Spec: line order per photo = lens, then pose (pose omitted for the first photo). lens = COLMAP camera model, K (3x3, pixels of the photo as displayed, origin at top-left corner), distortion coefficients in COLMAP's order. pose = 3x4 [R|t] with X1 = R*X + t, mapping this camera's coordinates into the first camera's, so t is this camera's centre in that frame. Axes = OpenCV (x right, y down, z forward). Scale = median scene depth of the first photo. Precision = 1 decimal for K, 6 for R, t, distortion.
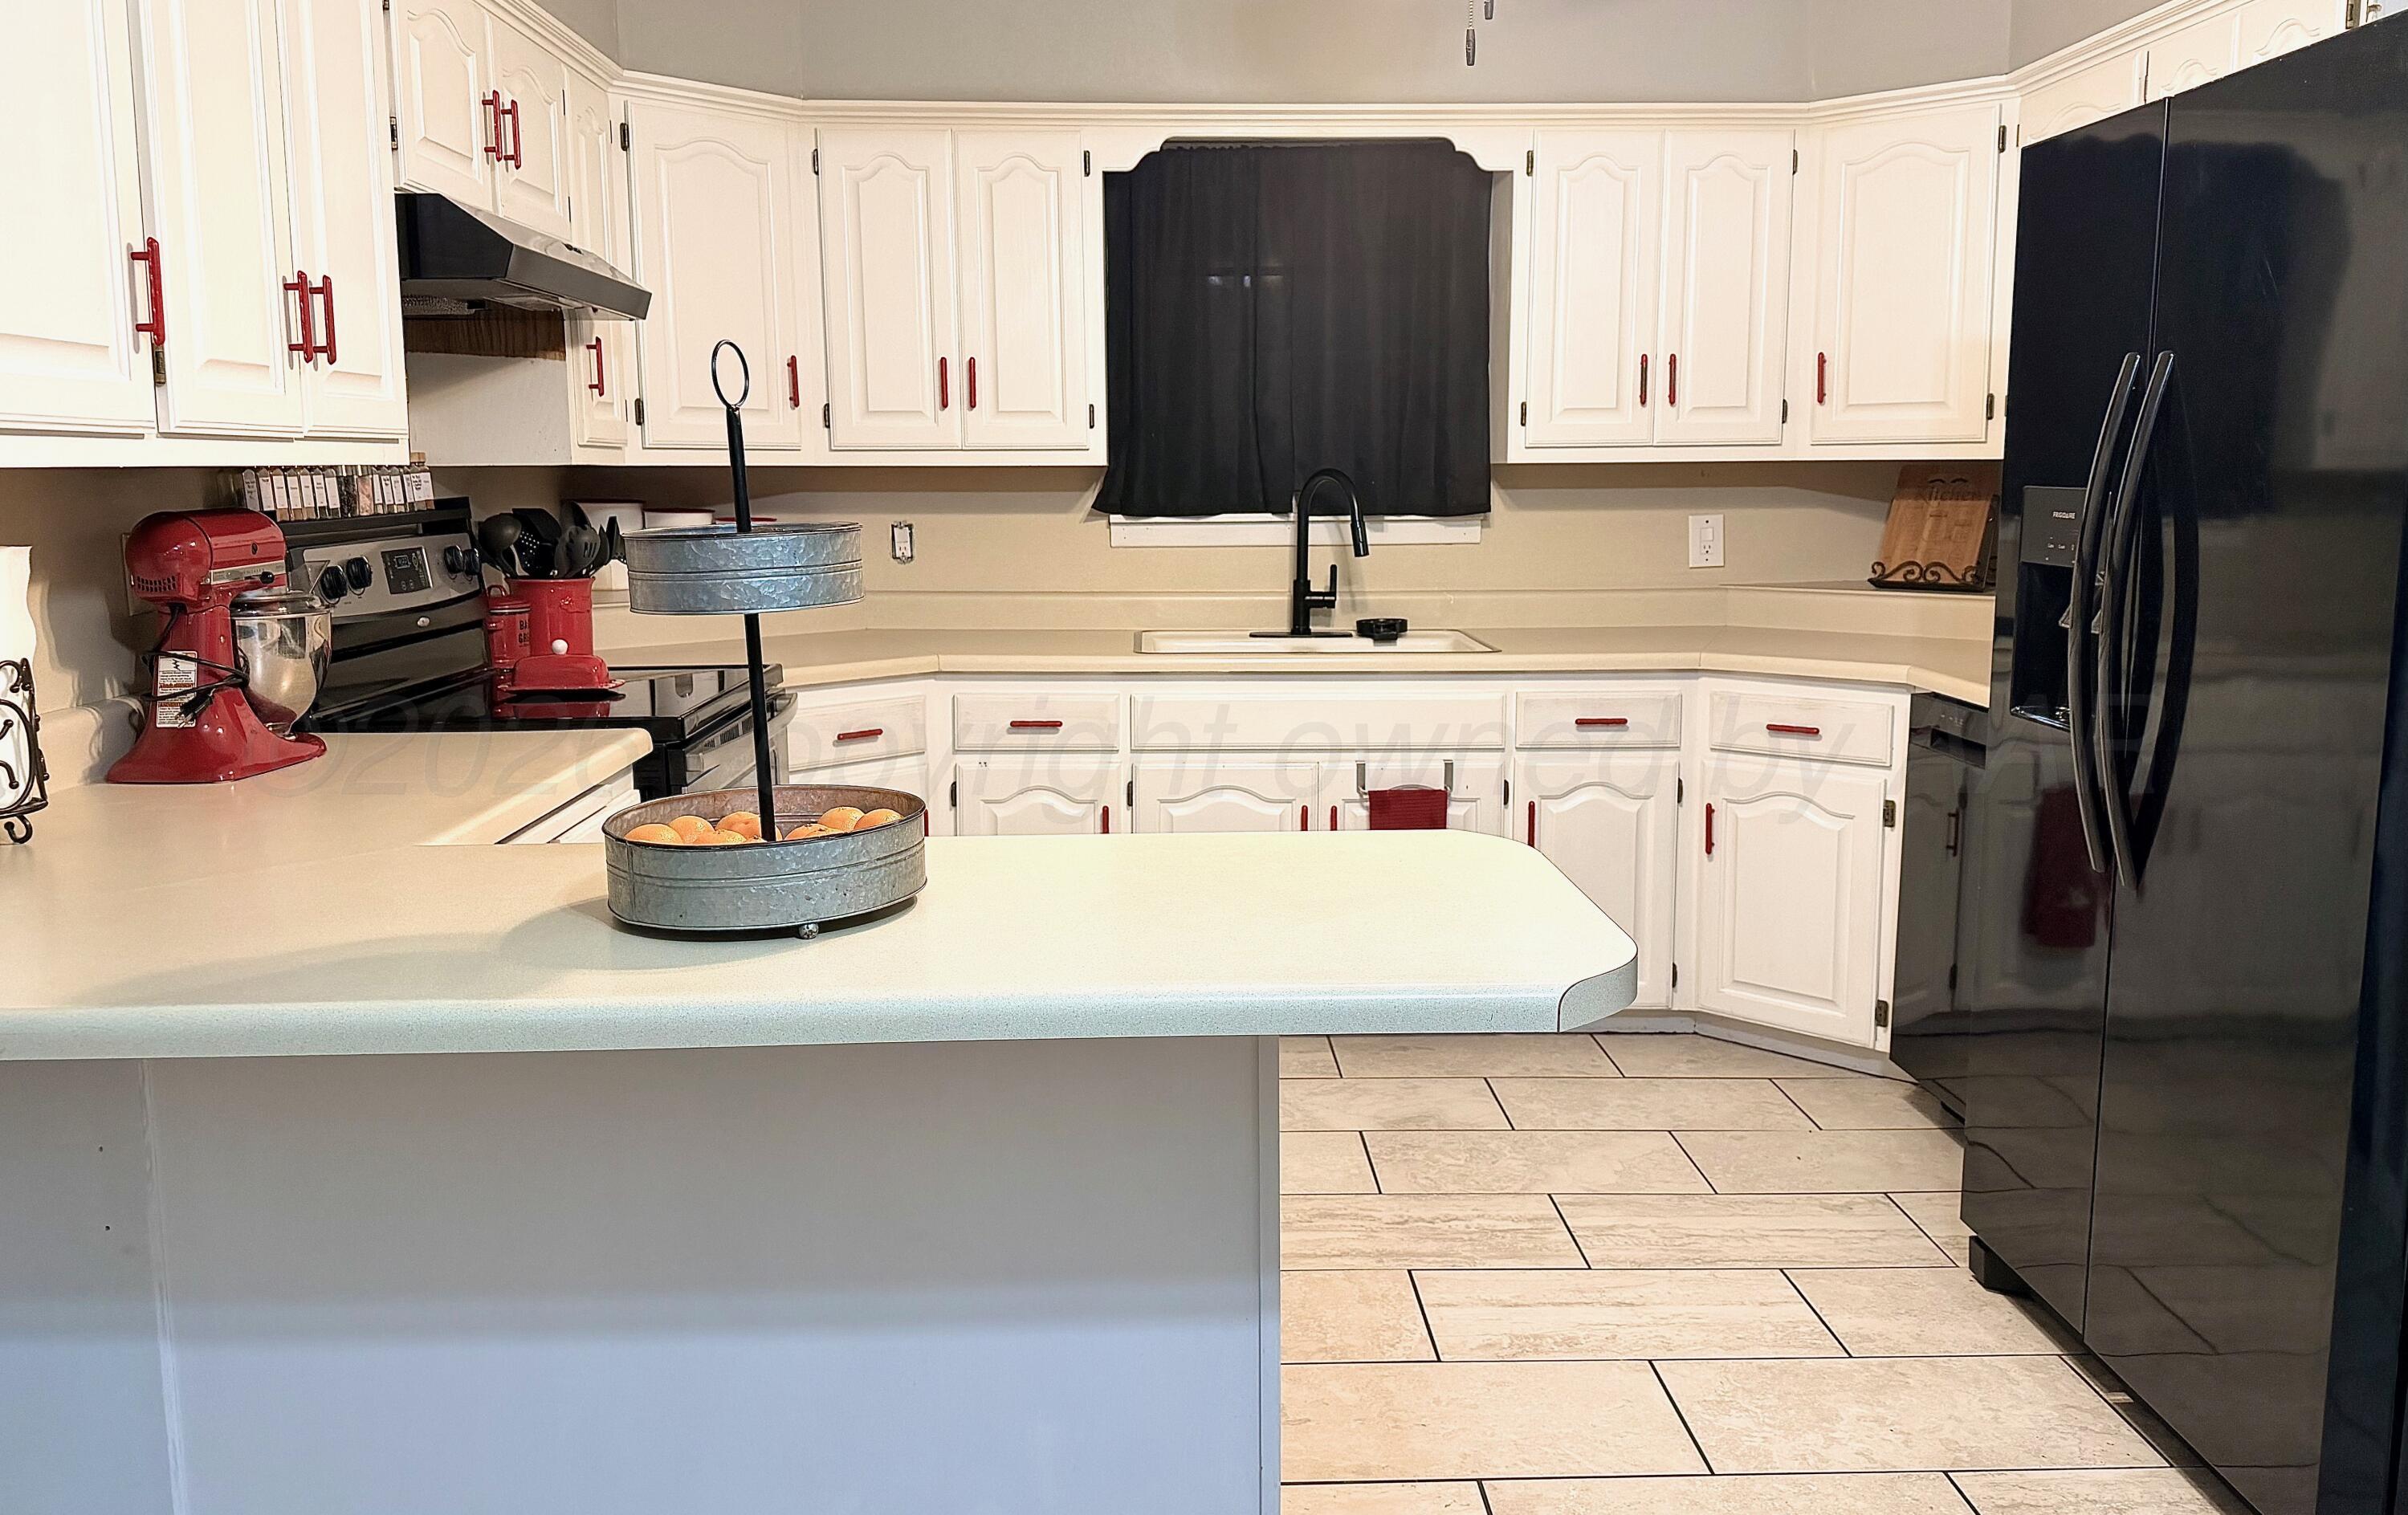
lens RADIAL K [[1783.9, 0, 1191.2], [0, 1783.9, 691.0], [0, 0, 1]] dist [0.150648, -0.282575]
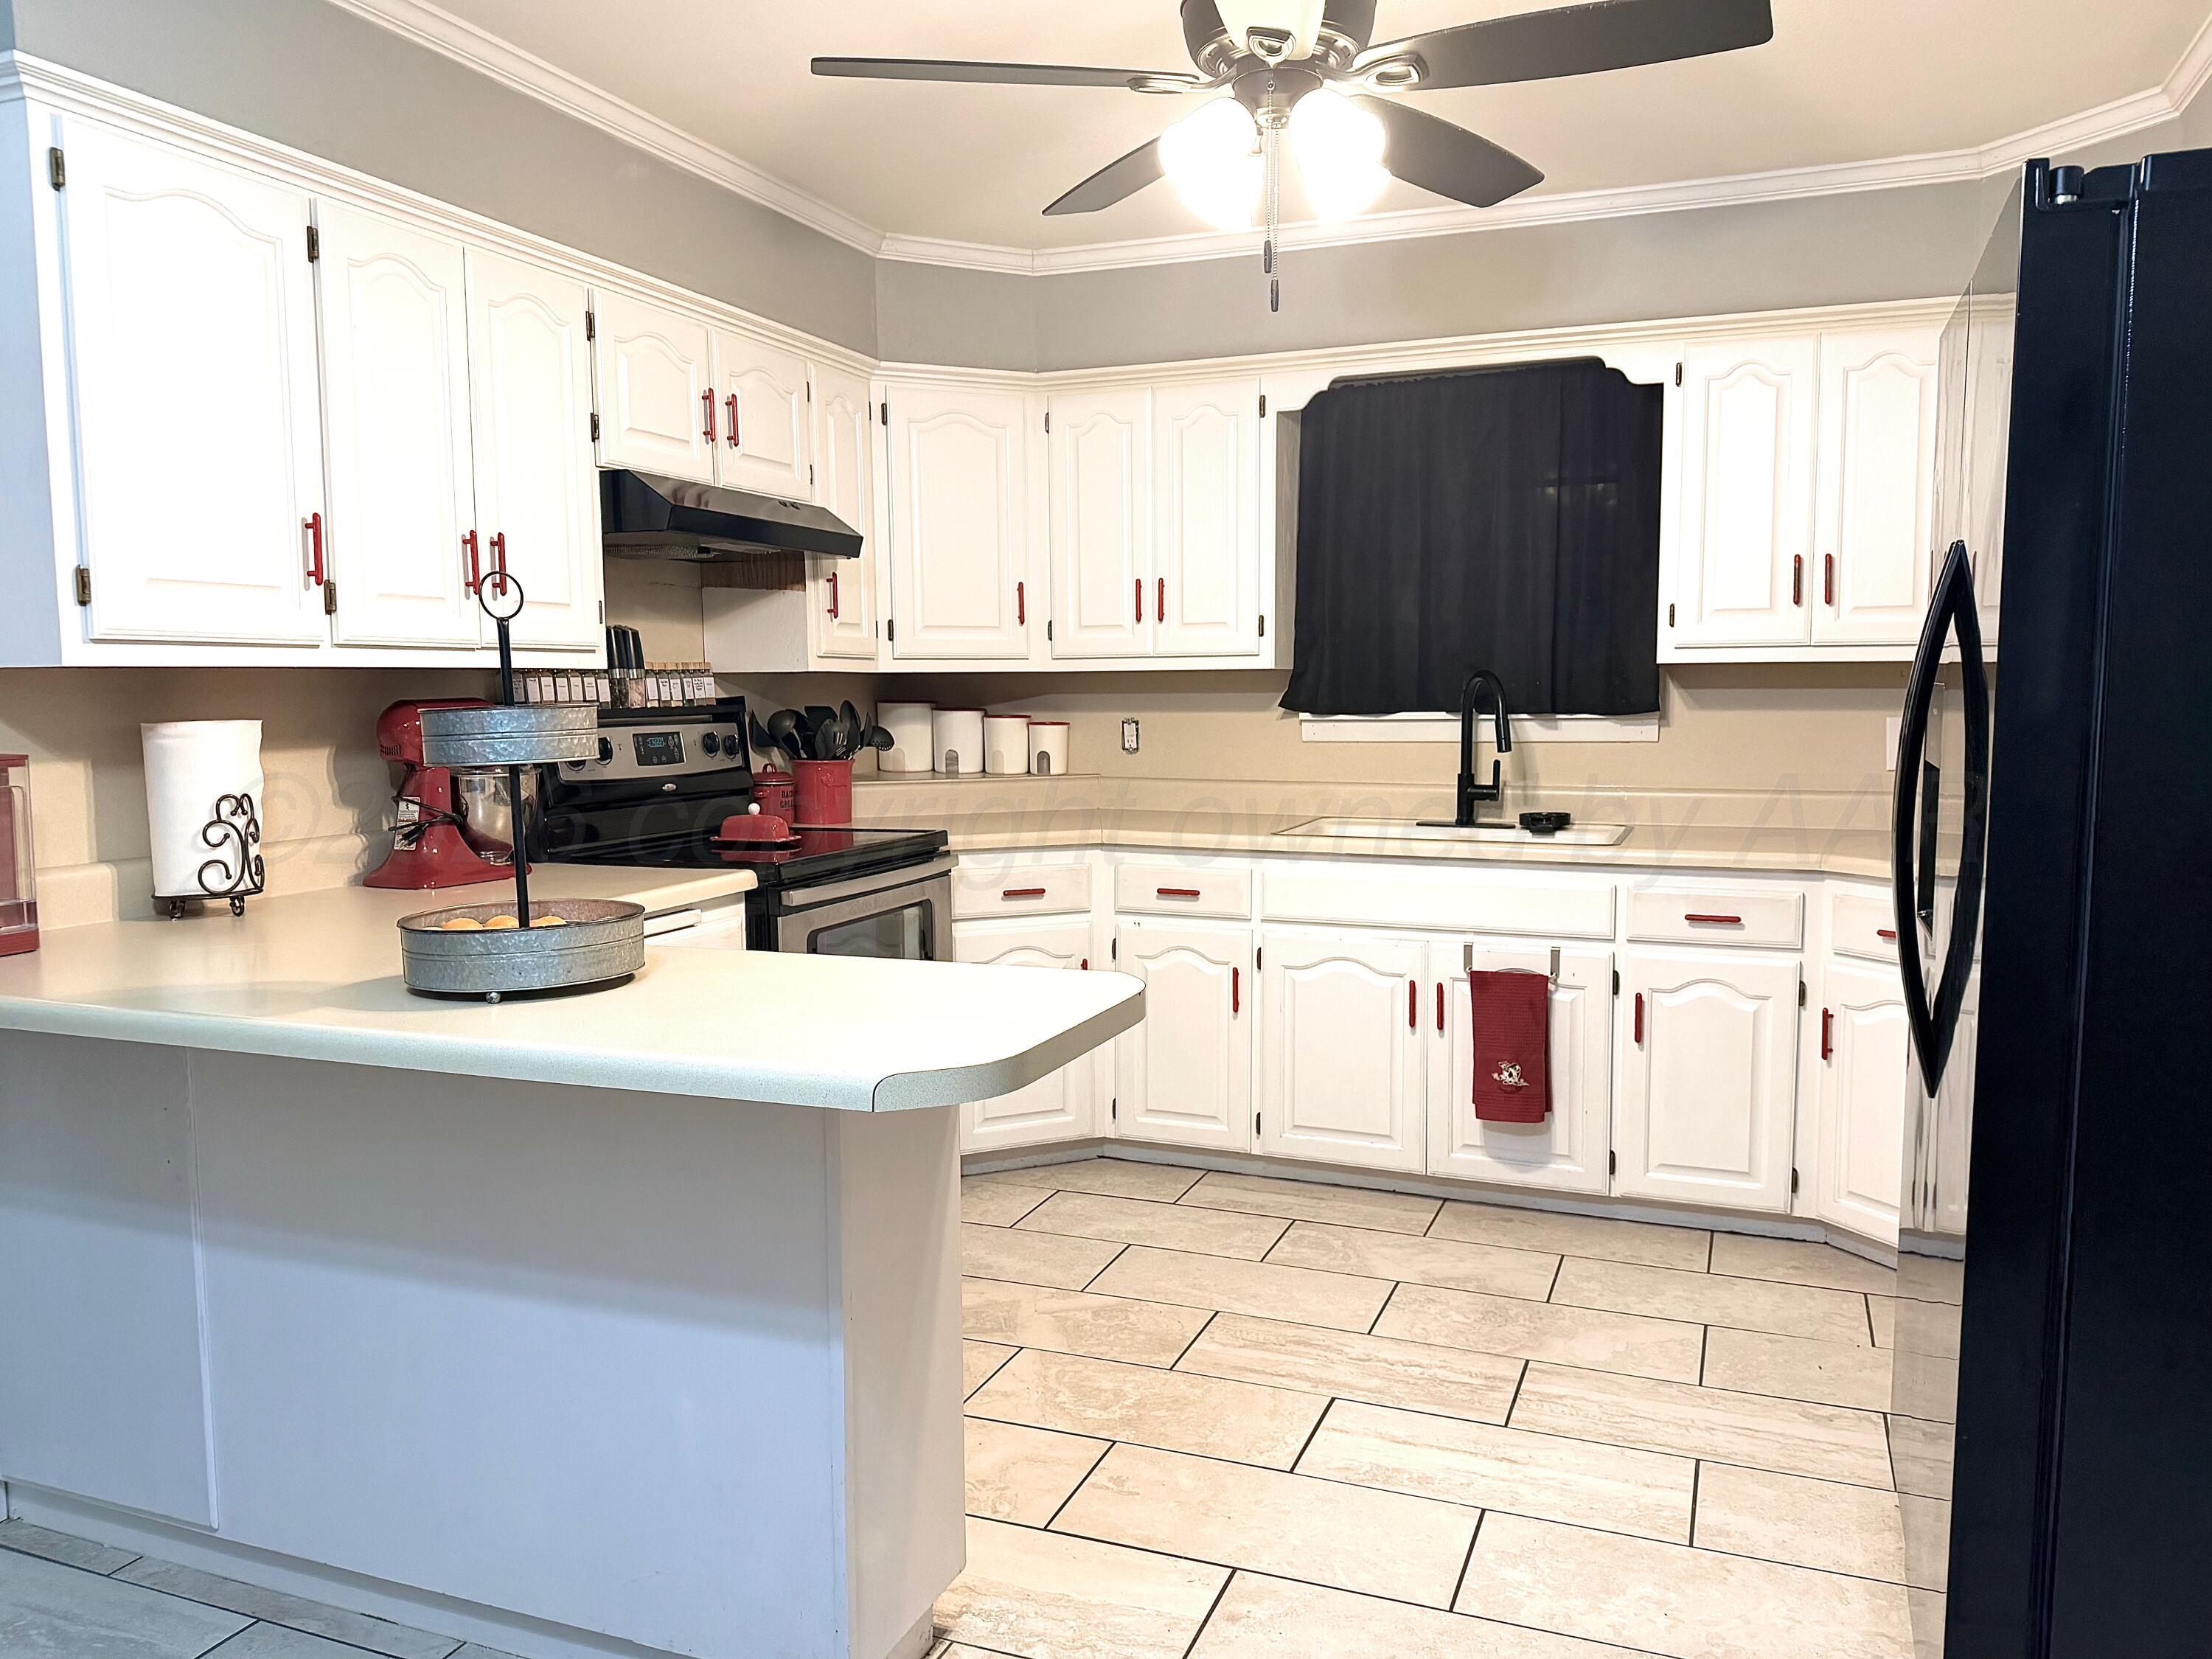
lens RADIAL K [[1631.9, 0, 1080.3], [0, 1631.9, 831.2], [0, 0, 1]] dist [0.182269, -0.356908]
pose [[0.917454, 0.035084, -0.396291, 0.285813], [-0.047321, 0.998656, -0.021139, 0.004873], [0.395017, 0.038147, 0.917881, 0.002279]]
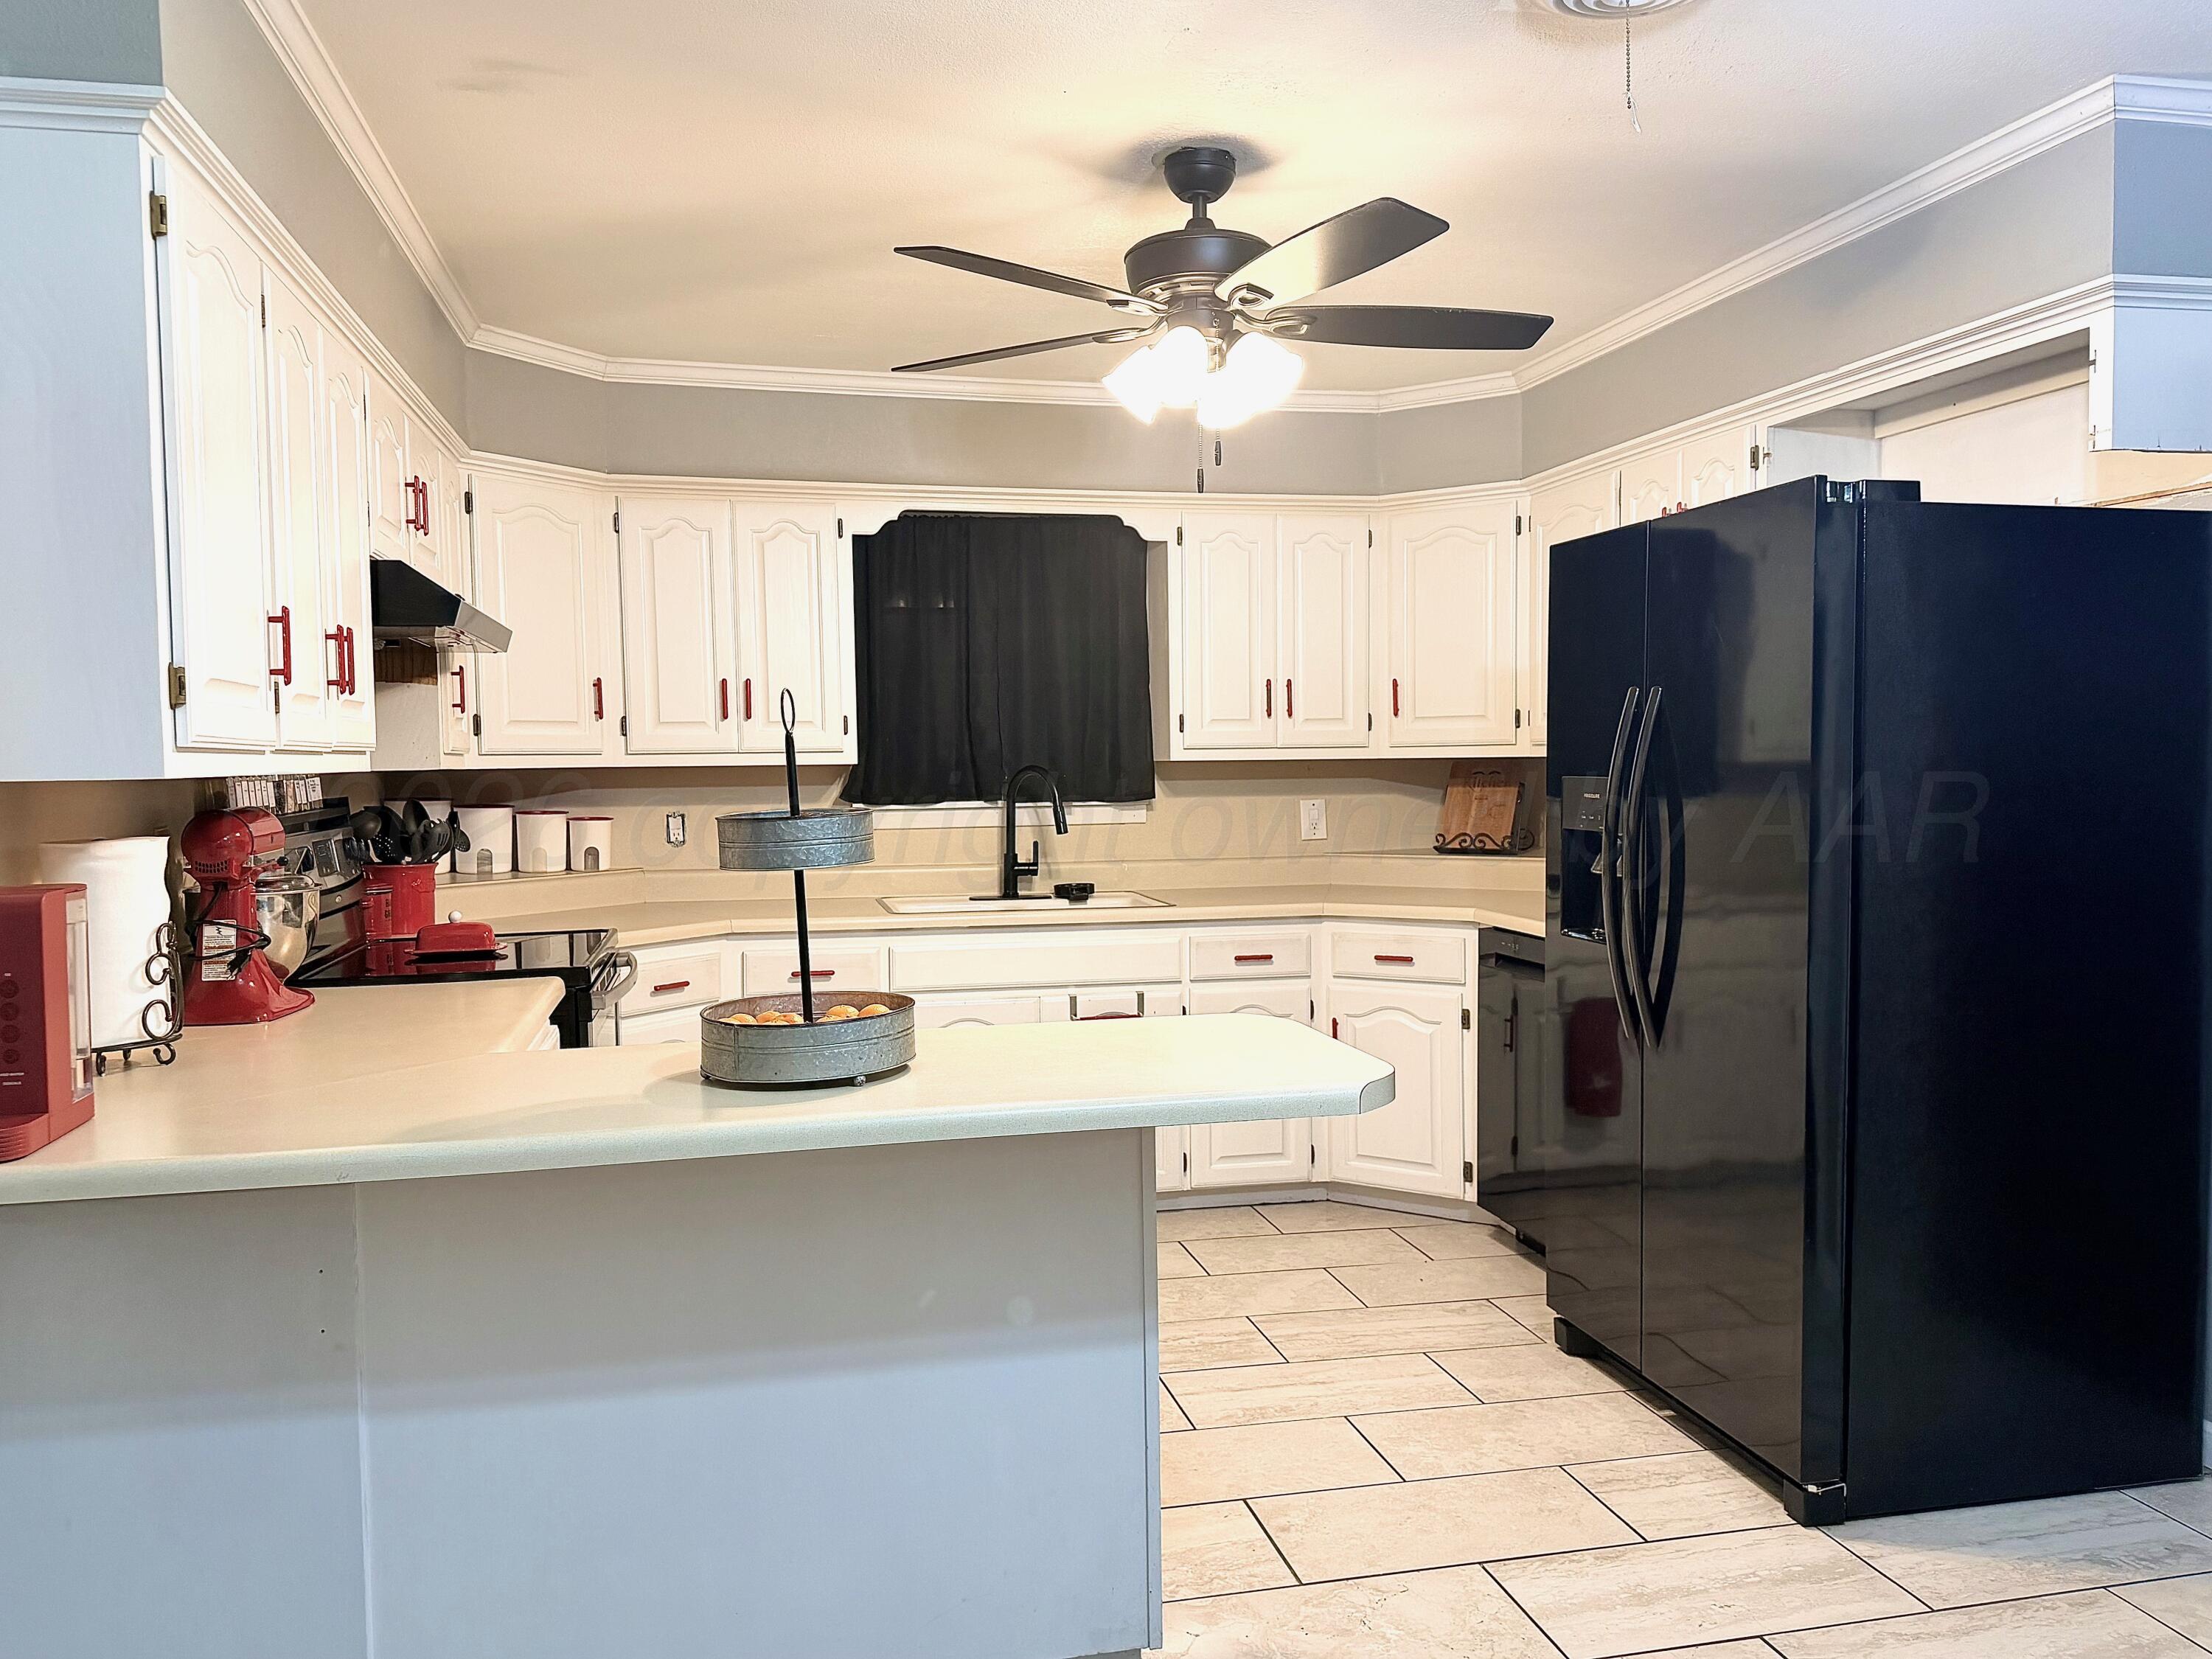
lens RADIAL K [[1631.9, 0, 1080.3], [0, 1631.9, 831.2], [0, 0, 1]] dist [0.182269, -0.356908]
pose [[0.983727, -0.015495, 0.178998, -0.111776], [0.030050, 0.996430, -0.078892, 0.016471], [-0.177136, 0.082988, 0.980681, -0.157368]]
